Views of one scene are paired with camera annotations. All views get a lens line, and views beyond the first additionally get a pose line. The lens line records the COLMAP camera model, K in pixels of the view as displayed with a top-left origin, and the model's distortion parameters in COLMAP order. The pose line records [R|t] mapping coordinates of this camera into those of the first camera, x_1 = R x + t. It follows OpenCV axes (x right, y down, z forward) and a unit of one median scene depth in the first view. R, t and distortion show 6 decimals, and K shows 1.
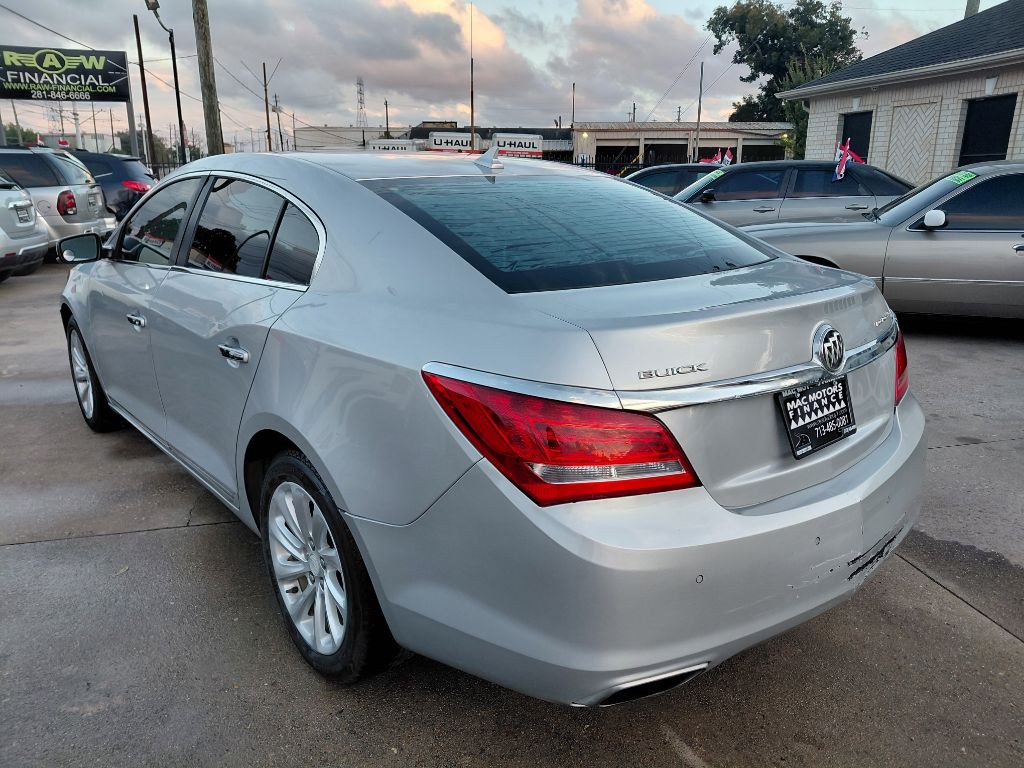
lens RADIAL K [[760.9, 0, 529.2], [0, 760.9, 375.3], [0, 0, 1]] dist [-0.002941, 0.007248]
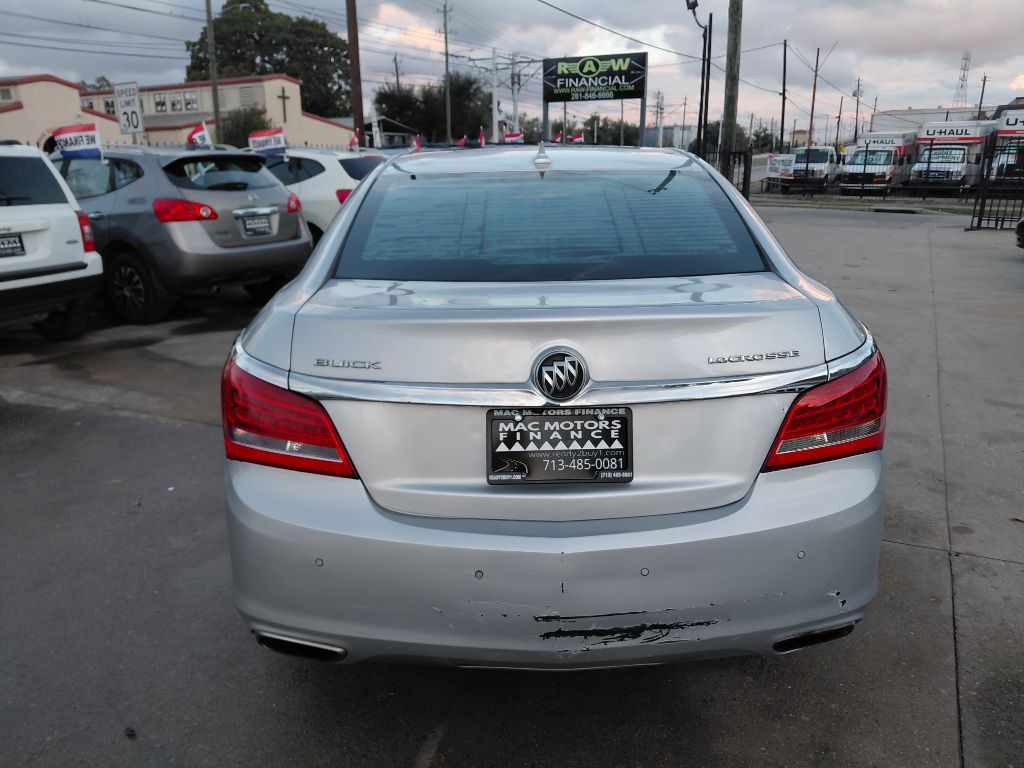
lens RADIAL K [[771.2, 0, 532.4], [0, 771.2, 366.7], [0, 0, 1]] dist [0.033247, -0.040354]
pose [[0.776143, 0.153525, -0.611582, 0.665576], [-0.152120, 0.986849, 0.054676, -0.063250], [0.611933, 0.050598, 0.789289, 0.199946]]
